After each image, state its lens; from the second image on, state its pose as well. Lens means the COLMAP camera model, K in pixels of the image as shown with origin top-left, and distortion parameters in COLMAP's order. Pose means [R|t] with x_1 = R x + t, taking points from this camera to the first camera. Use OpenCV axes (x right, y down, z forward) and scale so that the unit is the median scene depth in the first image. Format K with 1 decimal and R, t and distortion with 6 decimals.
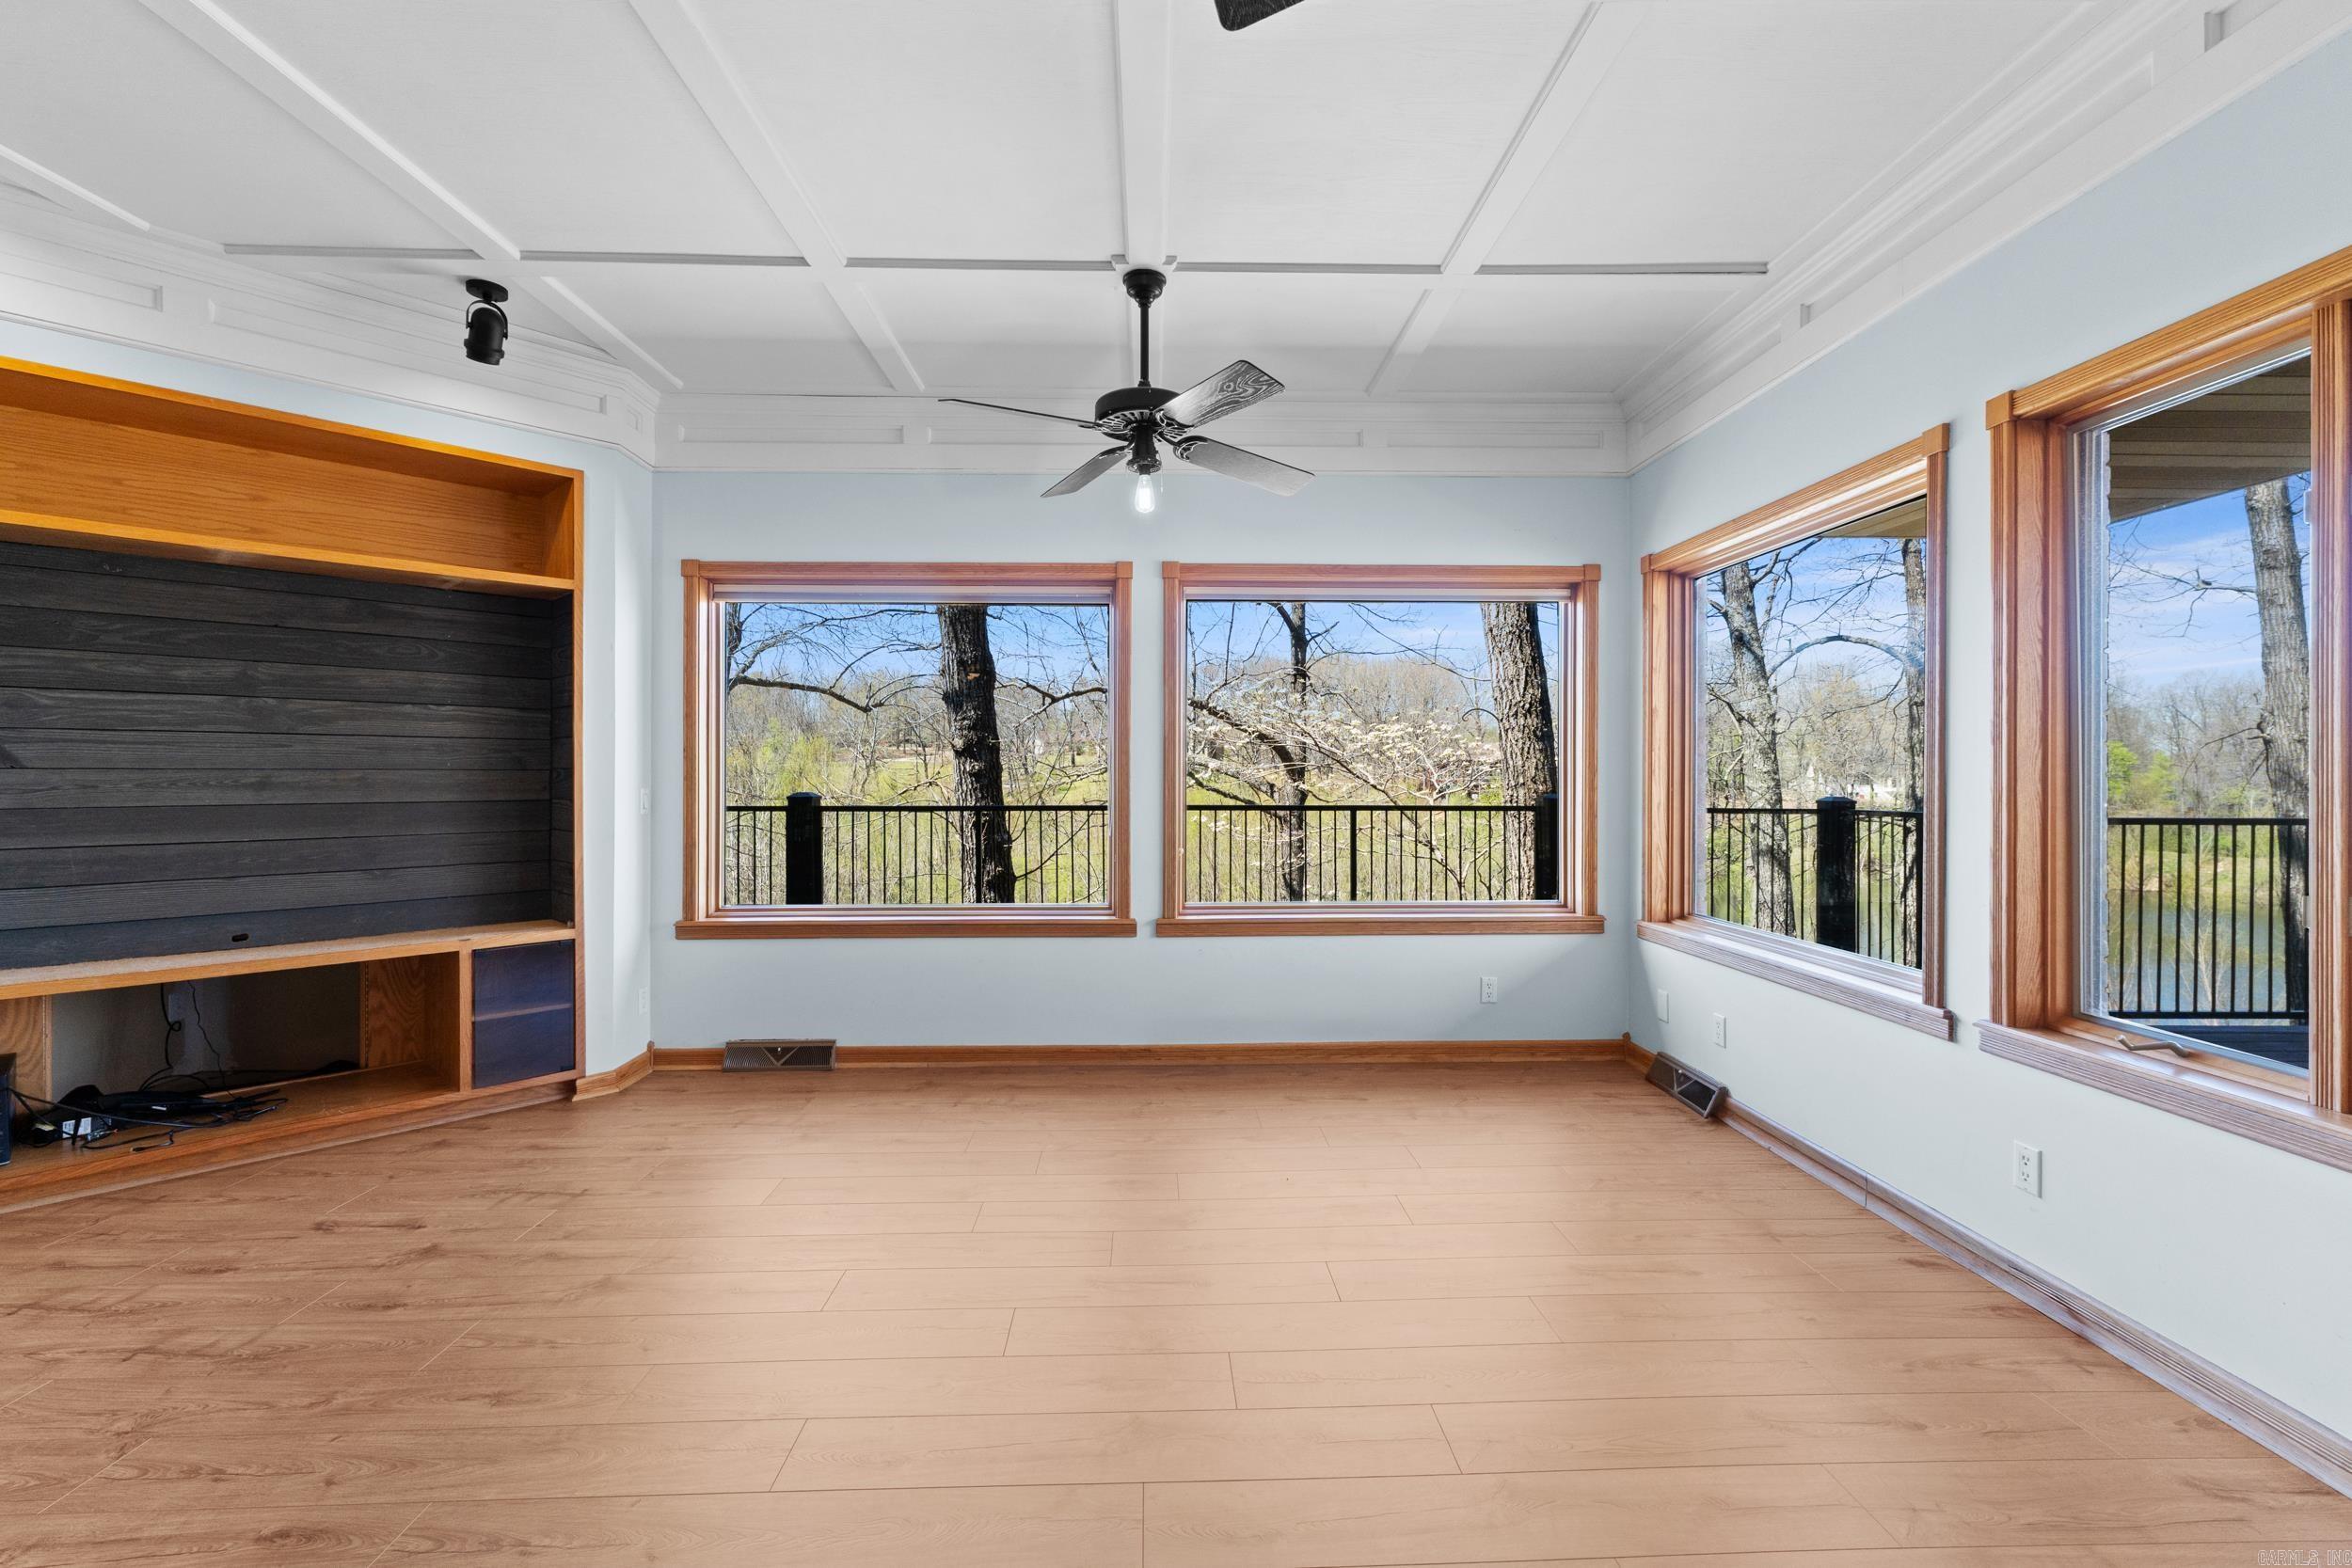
lens RADIAL K [[990.9, 0, 1181.2], [0, 990.9, 772.3], [0, 0, 1]] dist [-0.011707, -0.000020]
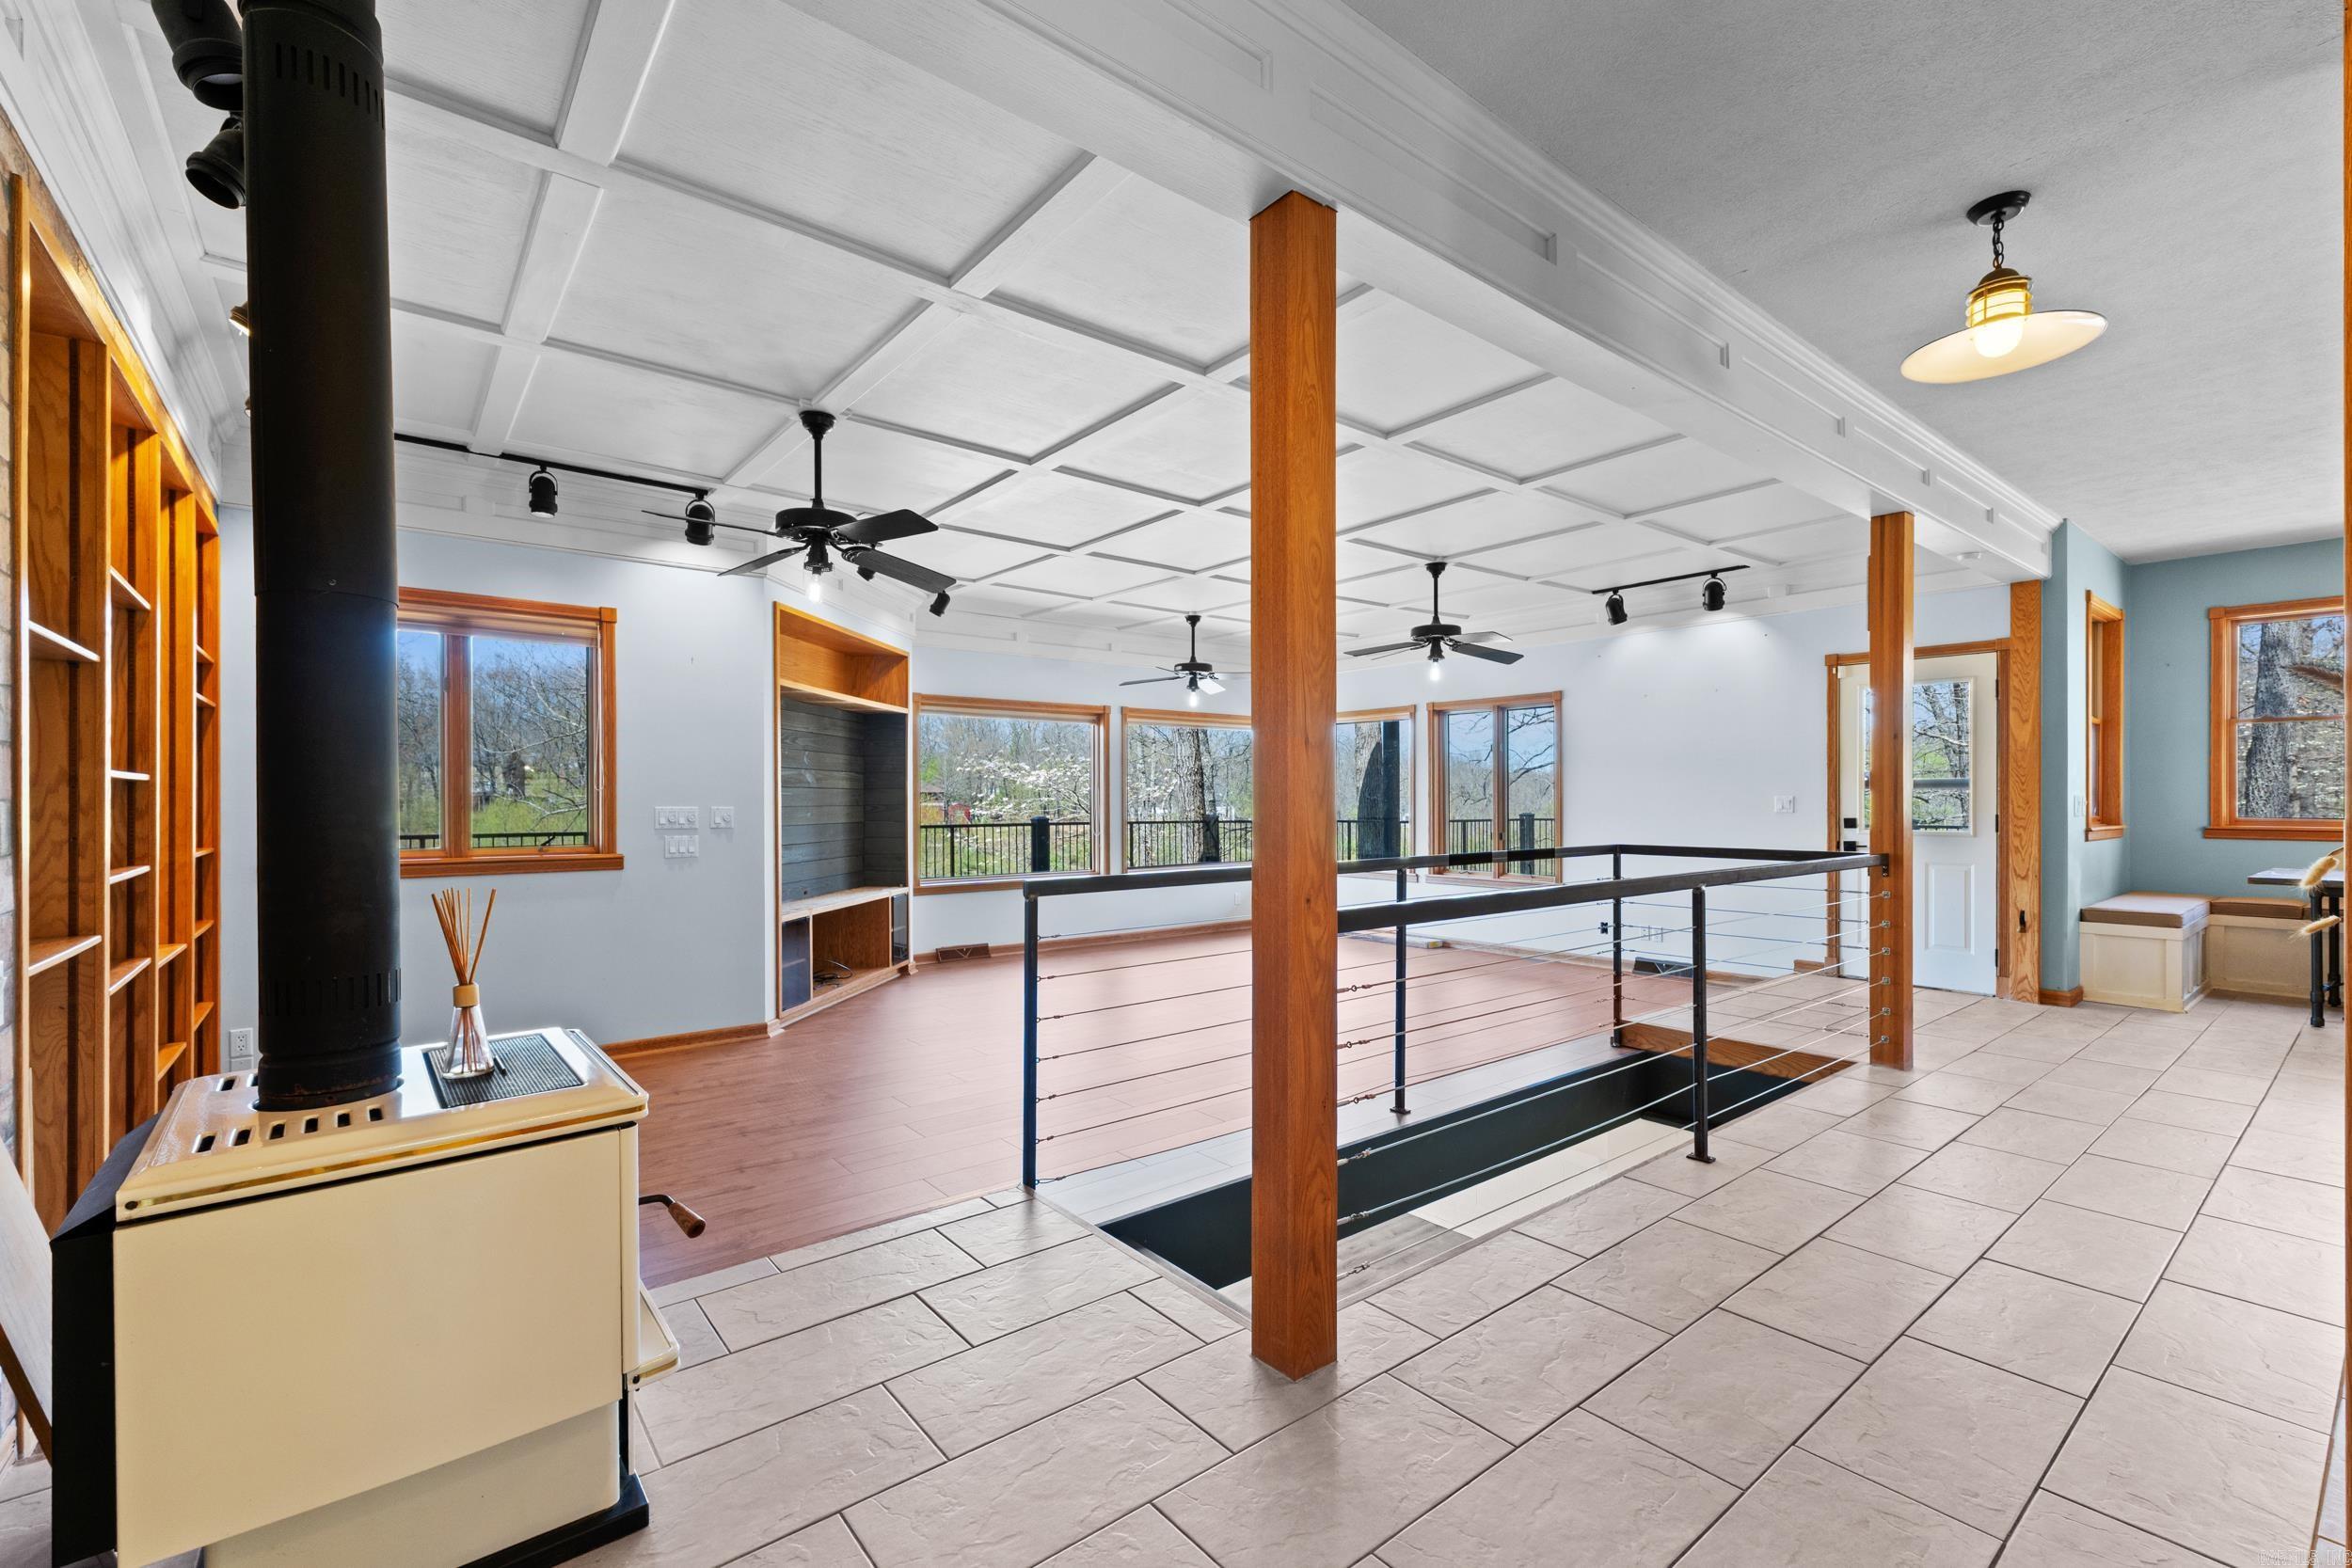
lens RADIAL K [[1017.8, 0, 1174.9], [0, 1017.8, 807.6], [0, 0, 1]] dist [0.001203, 0.000307]
pose [[0.802653, -0.008948, 0.596380, -1.228027], [0.012716, 0.999917, -0.002111, 0.012375], [-0.596311, 0.009278, 0.802700, -0.818944]]
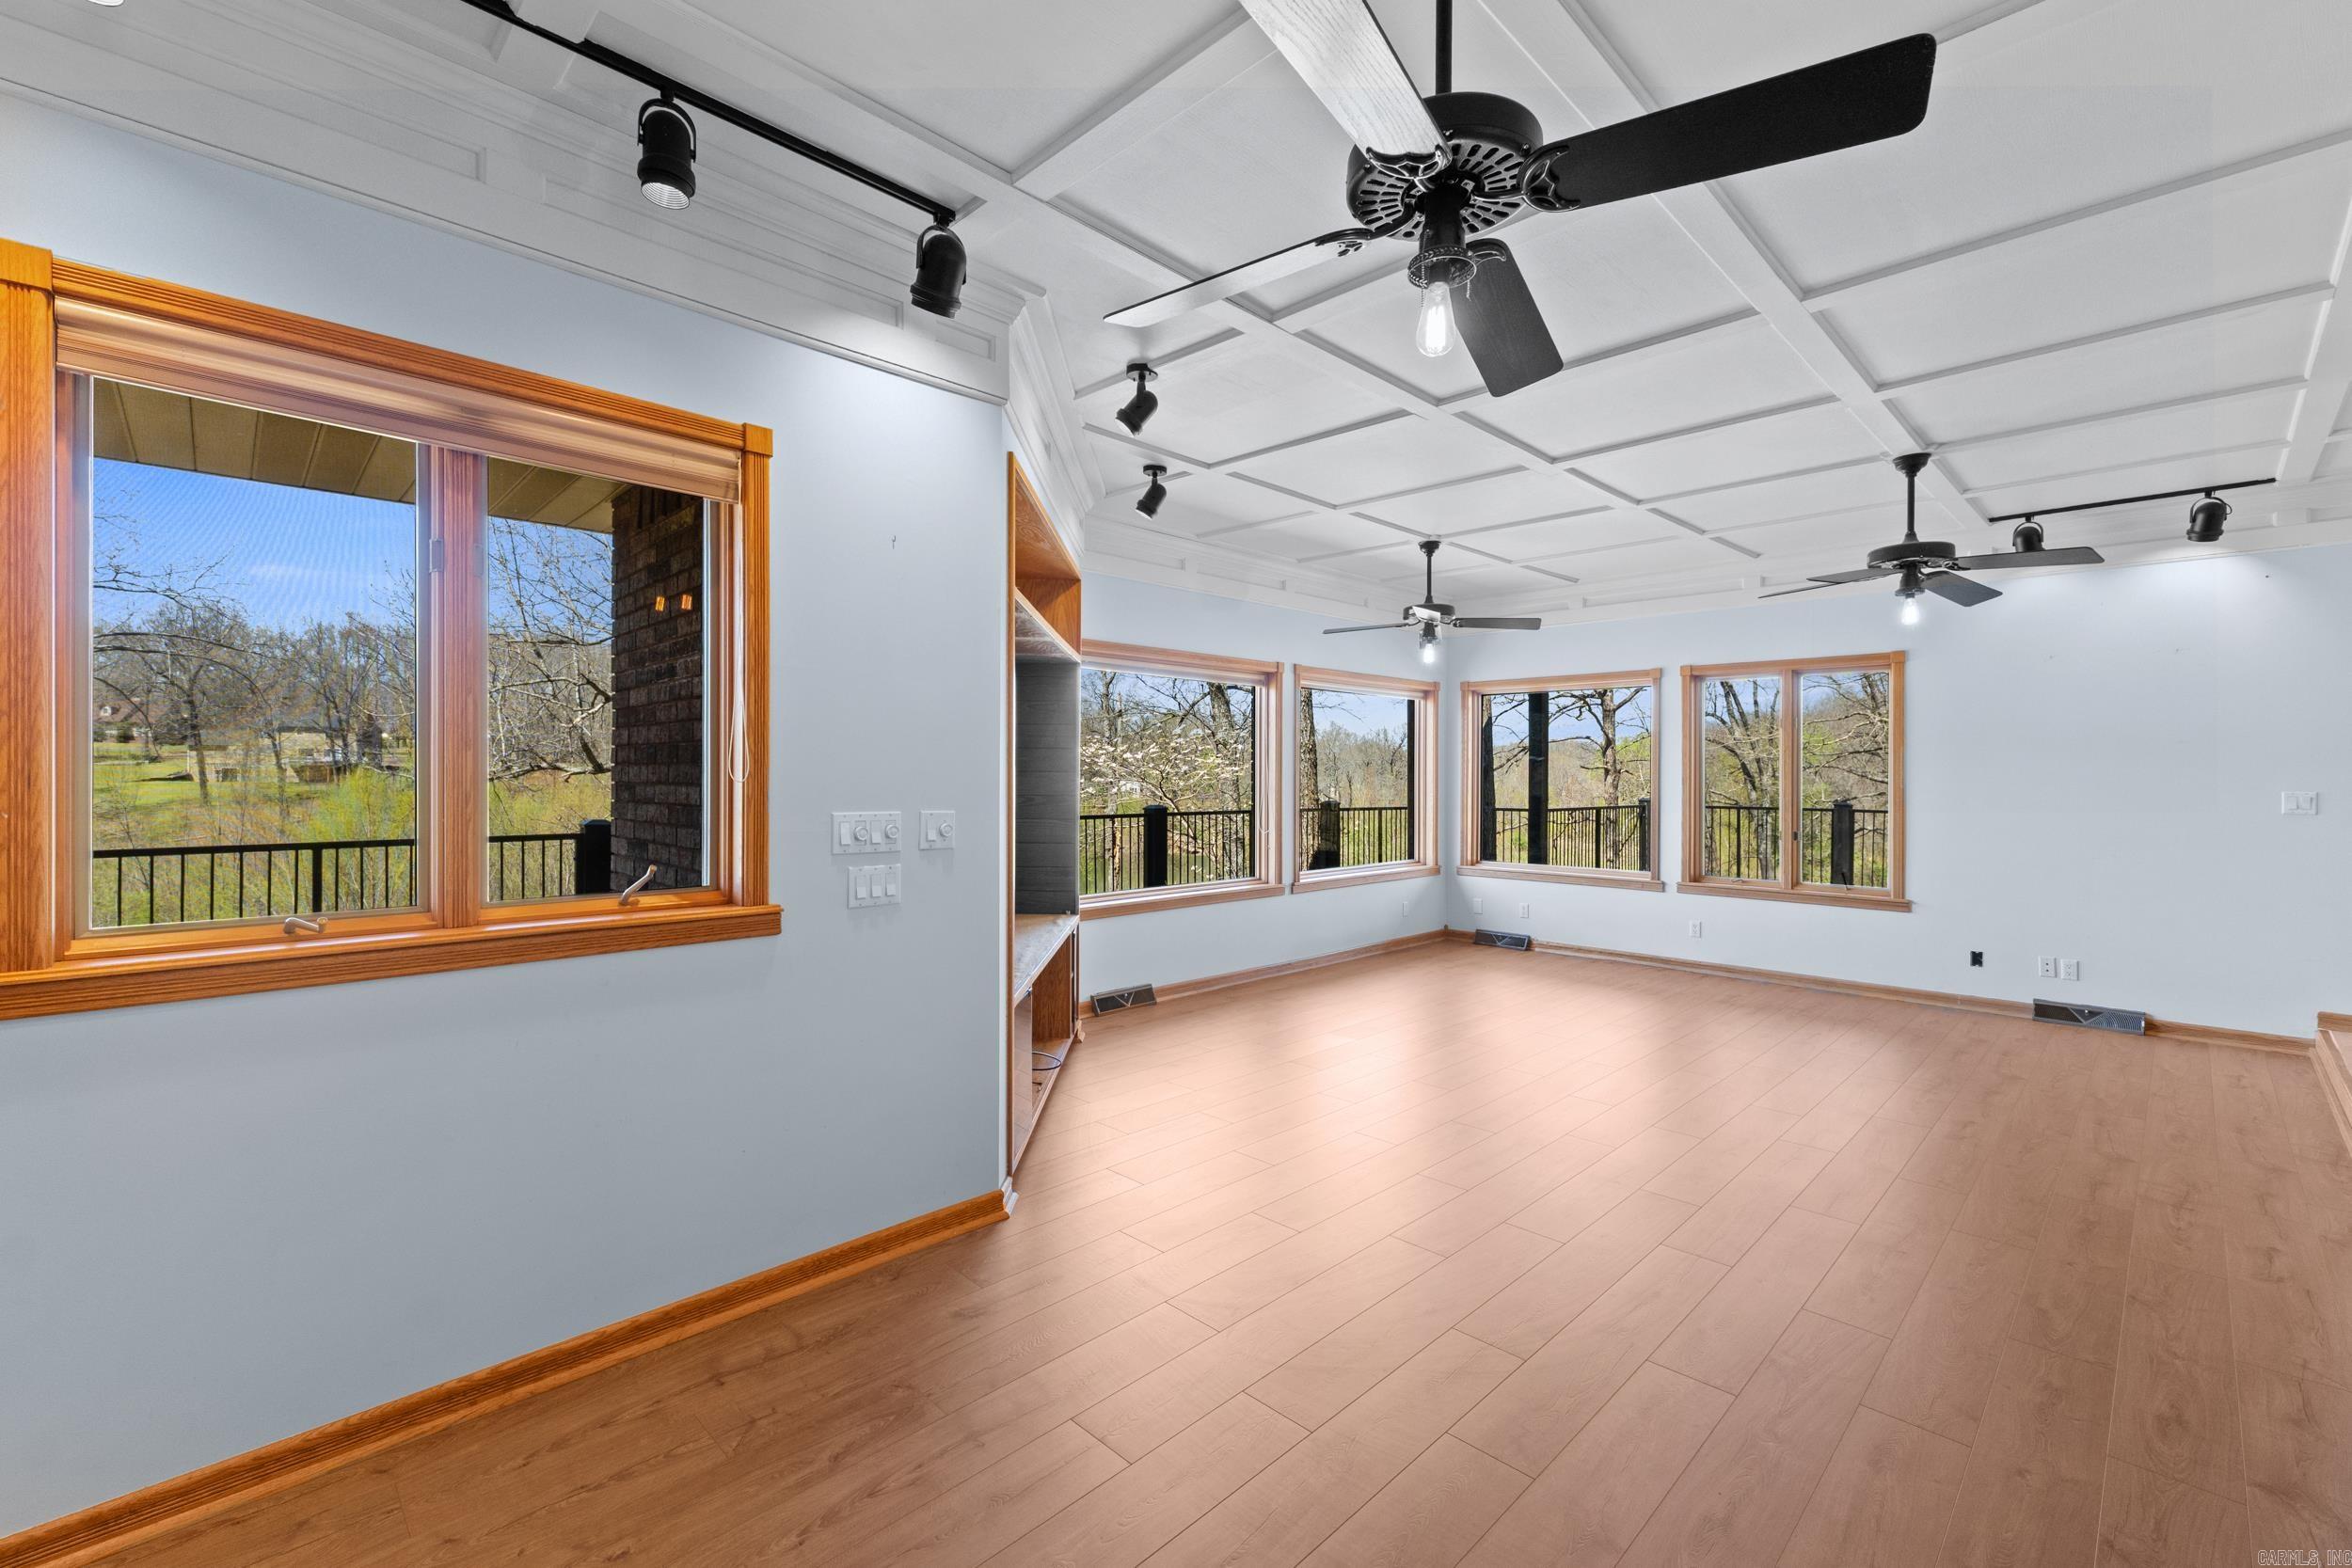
lens RADIAL K [[1000.0, 0, 1176.0], [0, 1000.0, 784.0], [0, 0, 1]] dist [0.002421, 0.000130]
pose [[0.736029, -0.005761, 0.676925, -1.271255], [0.006919, 0.999976, 0.000987, -0.016768], [-0.676914, 0.003957, 0.736051, -0.079516]]
